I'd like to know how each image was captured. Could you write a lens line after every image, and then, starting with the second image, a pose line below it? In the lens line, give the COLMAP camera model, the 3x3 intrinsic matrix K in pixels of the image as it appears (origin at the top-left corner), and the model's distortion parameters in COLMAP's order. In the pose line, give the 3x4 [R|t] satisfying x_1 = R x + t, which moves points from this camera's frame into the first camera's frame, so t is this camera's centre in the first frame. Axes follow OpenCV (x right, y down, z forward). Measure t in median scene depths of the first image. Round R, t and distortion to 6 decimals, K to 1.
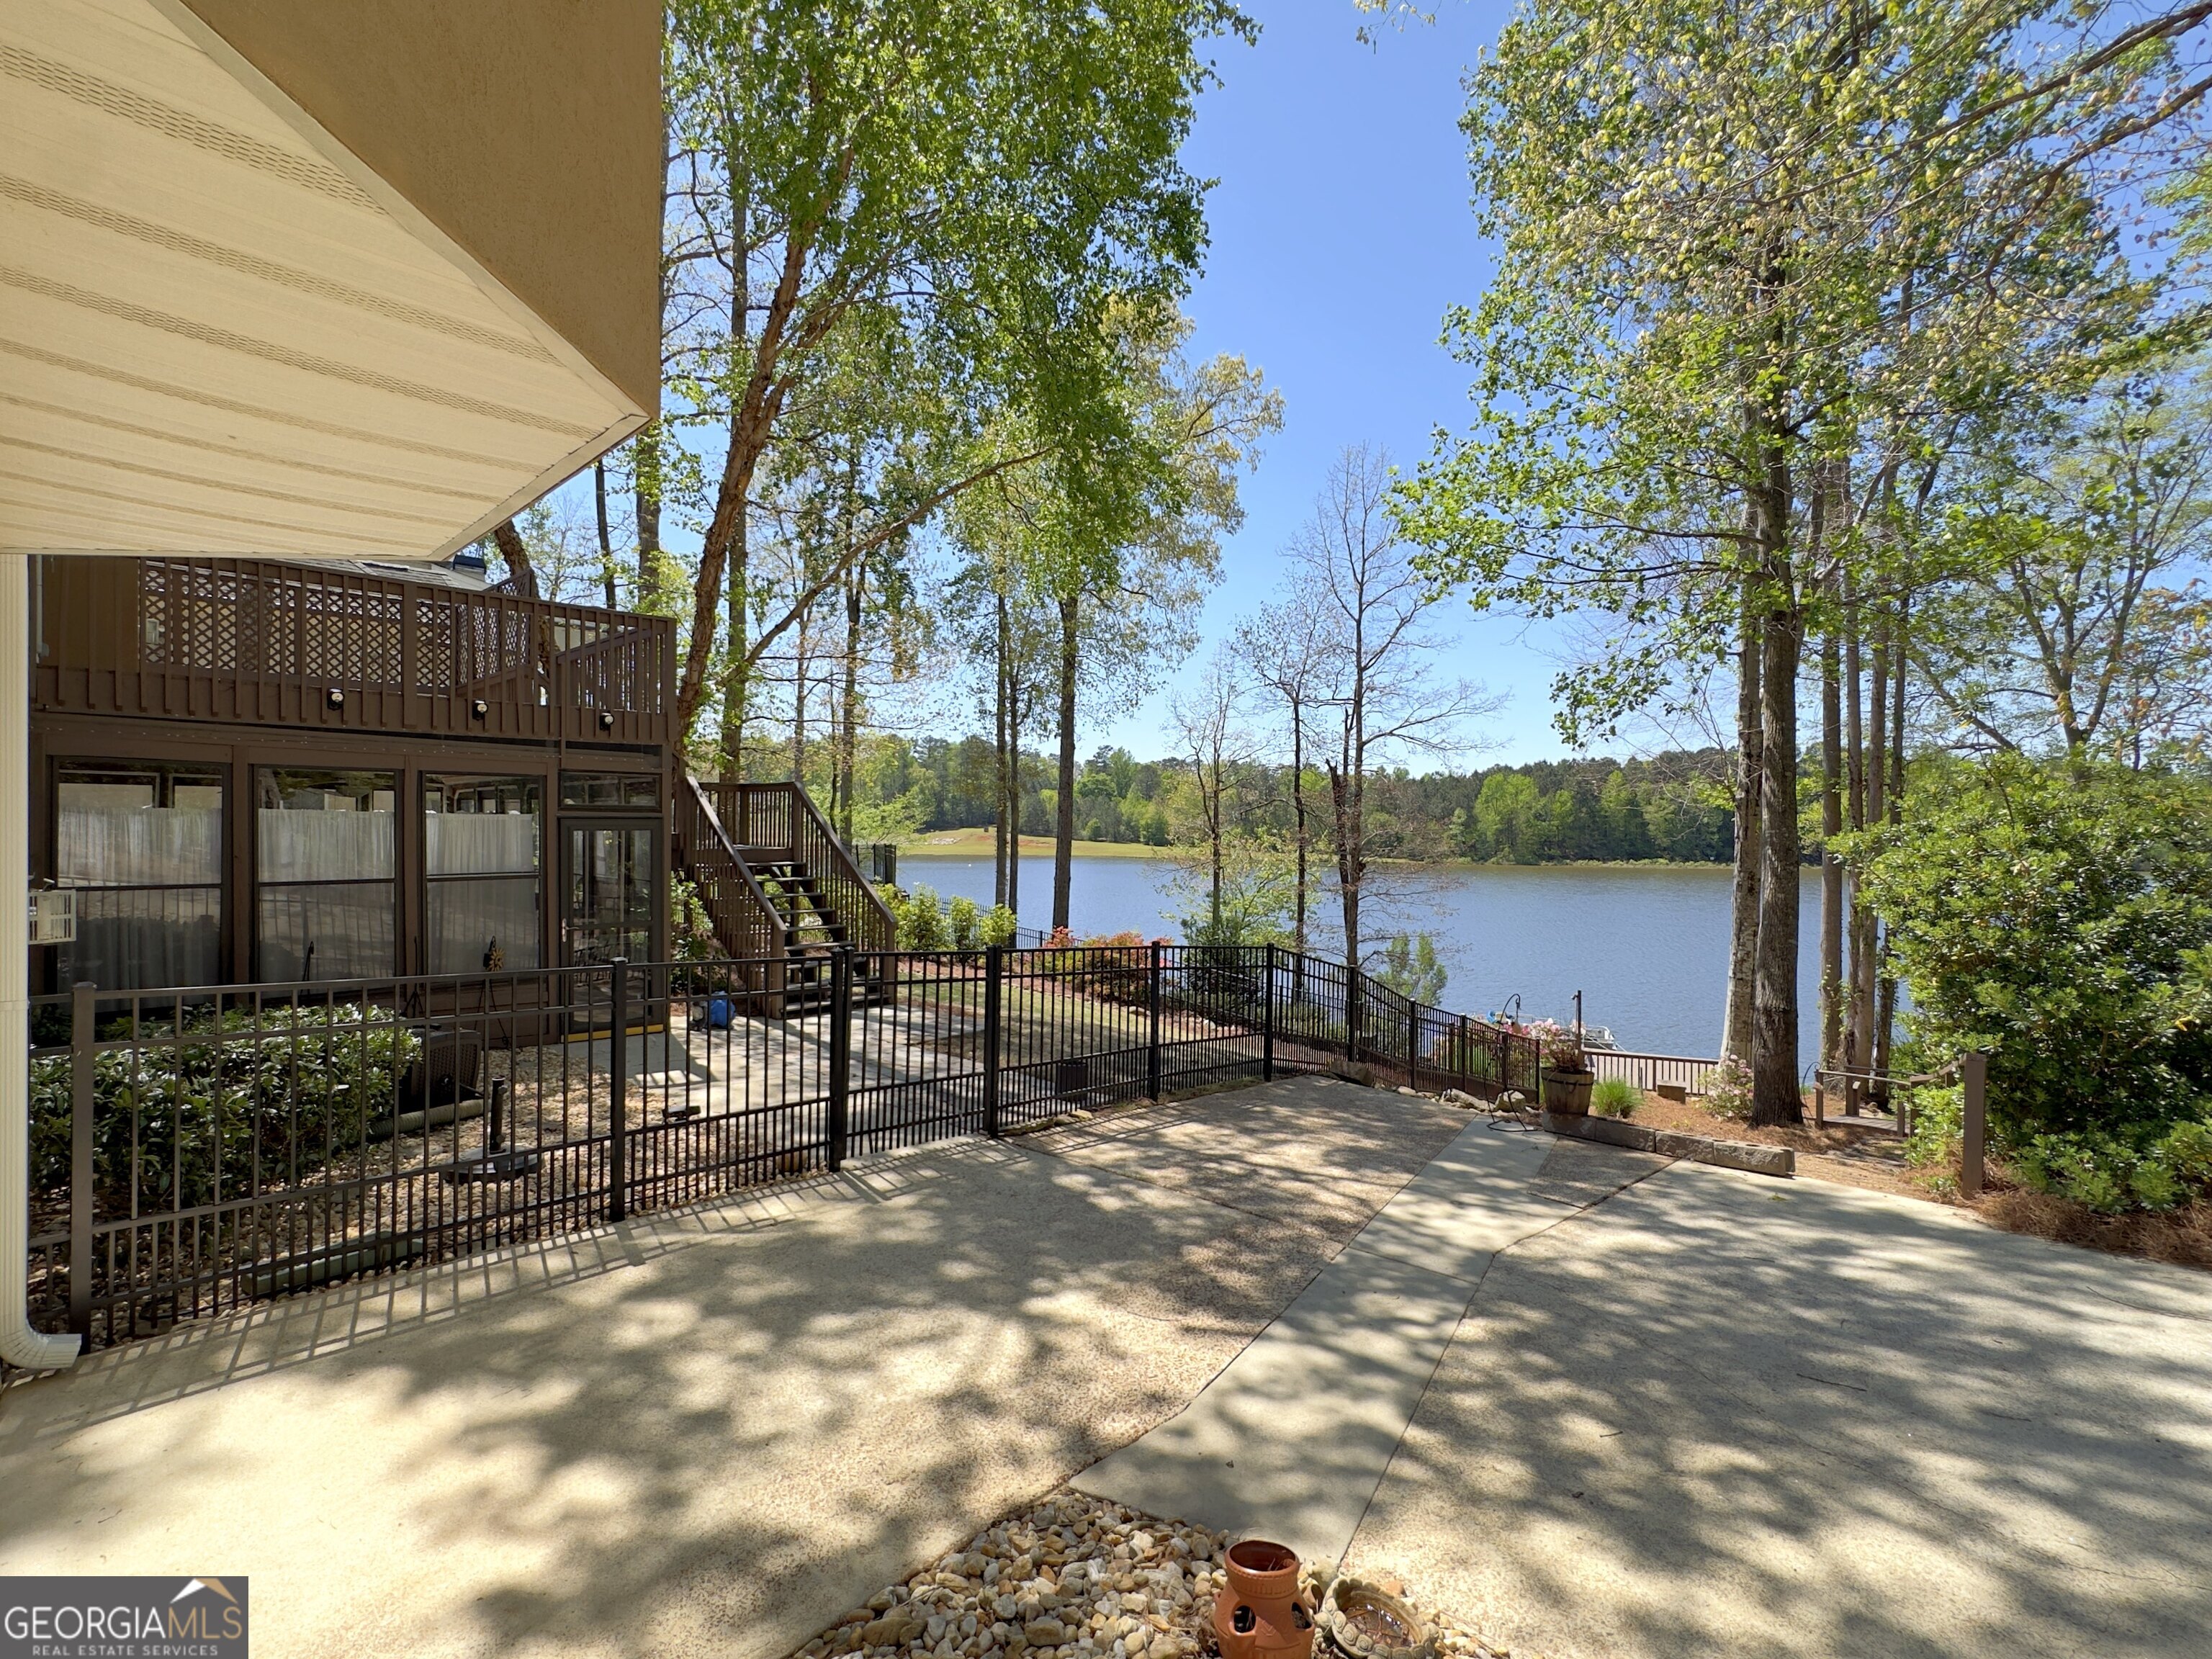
lens RADIAL K [[1003.5, 0, 1102.2], [0, 1003.5, 830.1], [0, 0, 1]] dist [-0.002243, 0.000306]
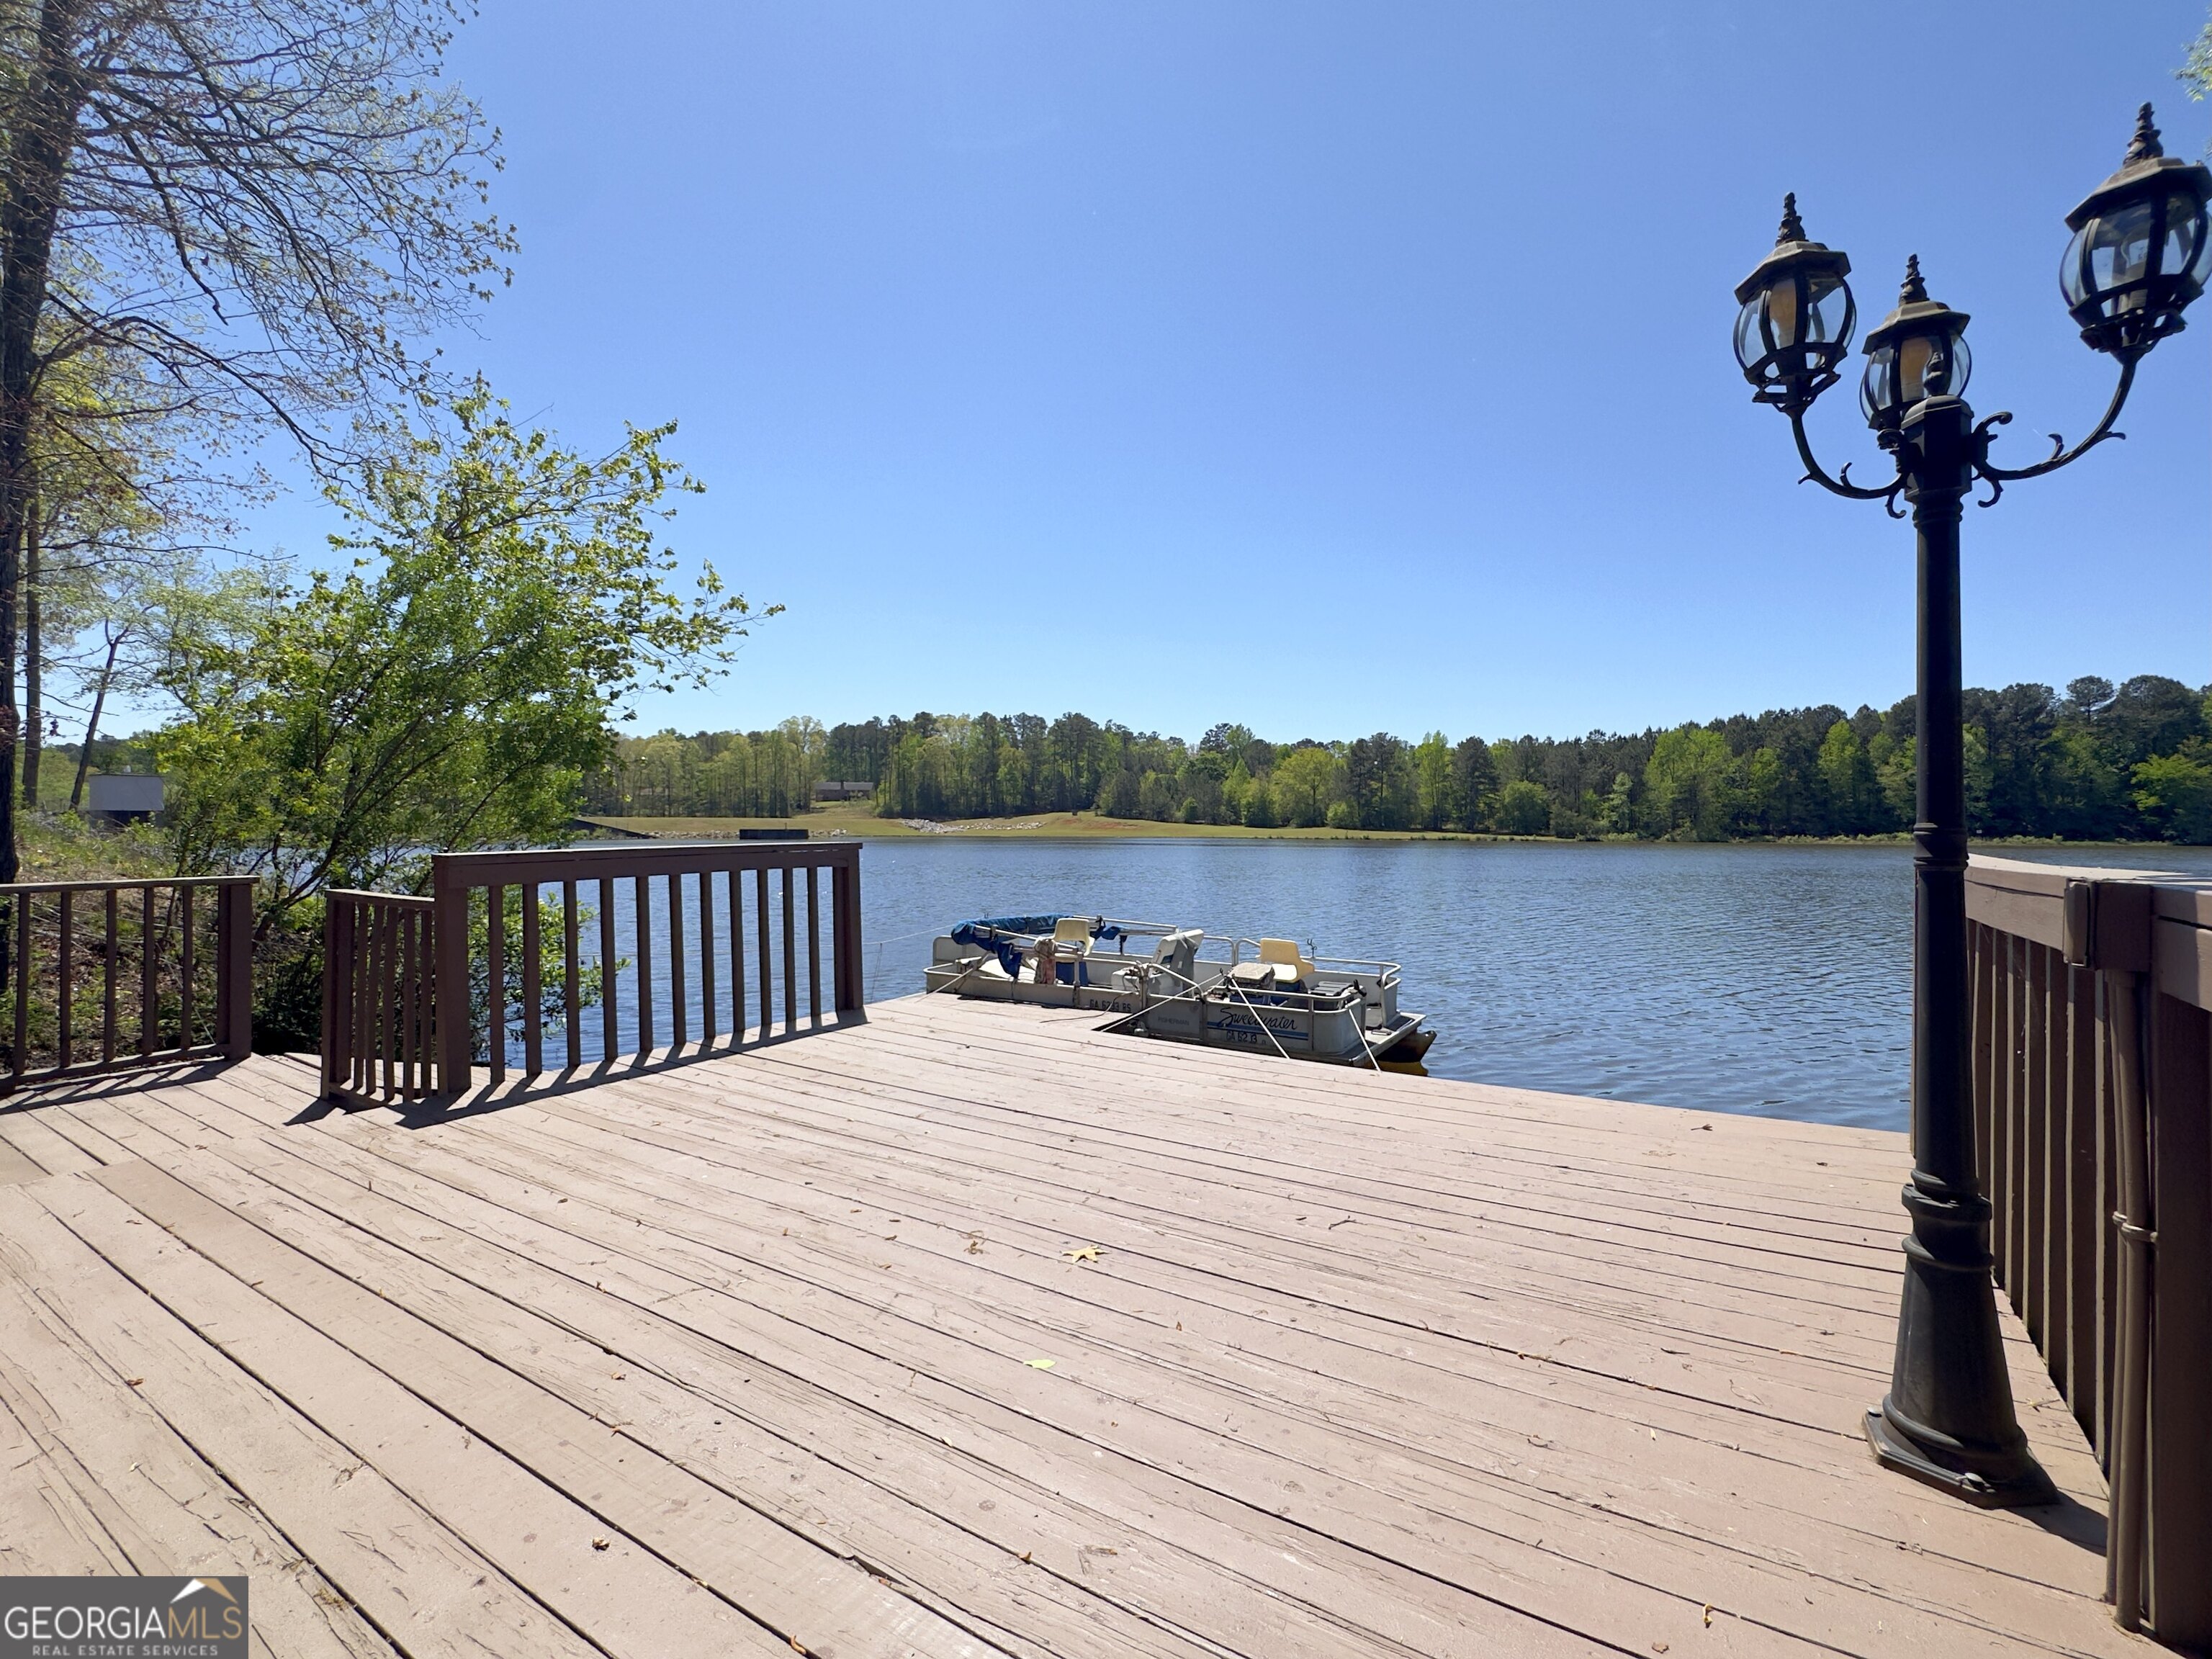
lens RADIAL K [[1036.5, 0, 1103.7], [0, 1036.5, 838.5], [0, 0, 1]] dist [-0.005692, 0.000754]
pose [[0.987760, 0.000723, -0.155978, 0.472848], [-0.000245, 0.999995, 0.003082, 0.171149], [0.155979, -0.003006, 0.987756, 0.776869]]
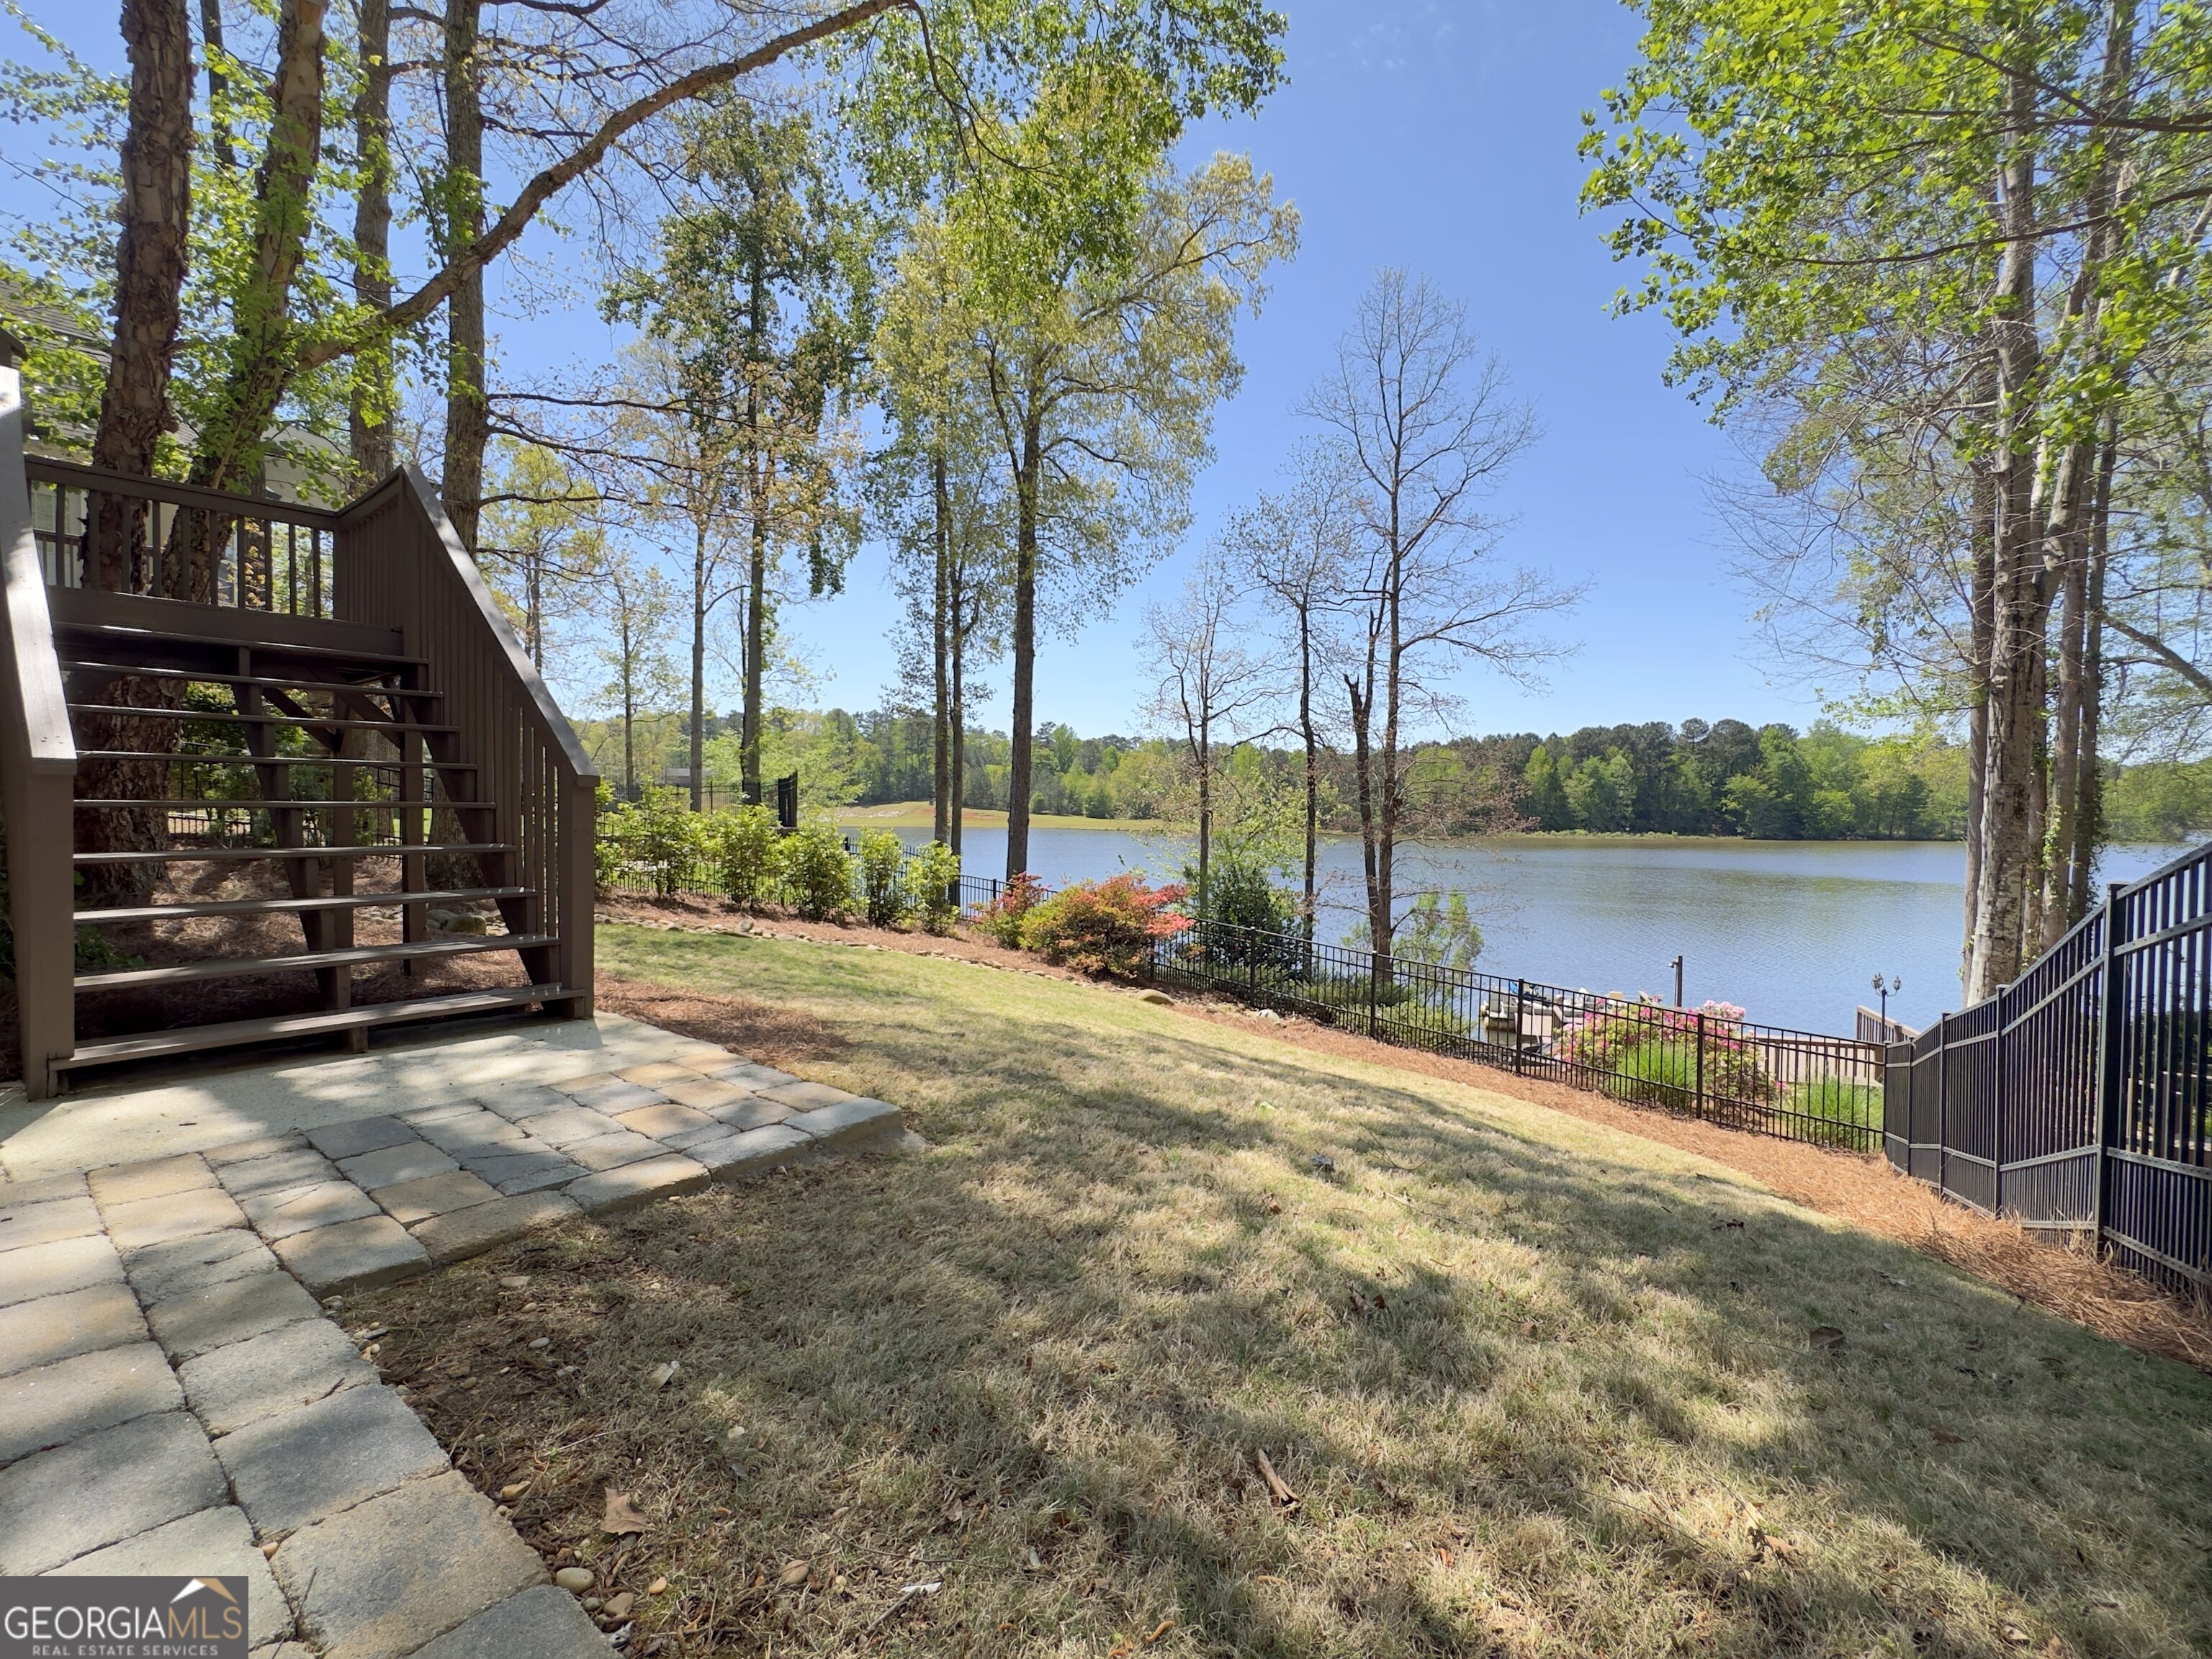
lens RADIAL K [[953.5, 0, 1110.3], [0, 953.5, 829.9], [0, 0, 1]] dist [0.001130, 0.000469]
pose [[0.997525, -0.000275, 0.070309, -0.018965], [-0.001362, 0.999729, 0.023233, 0.035096], [-0.070296, -0.023271, 0.997255, 0.228459]]
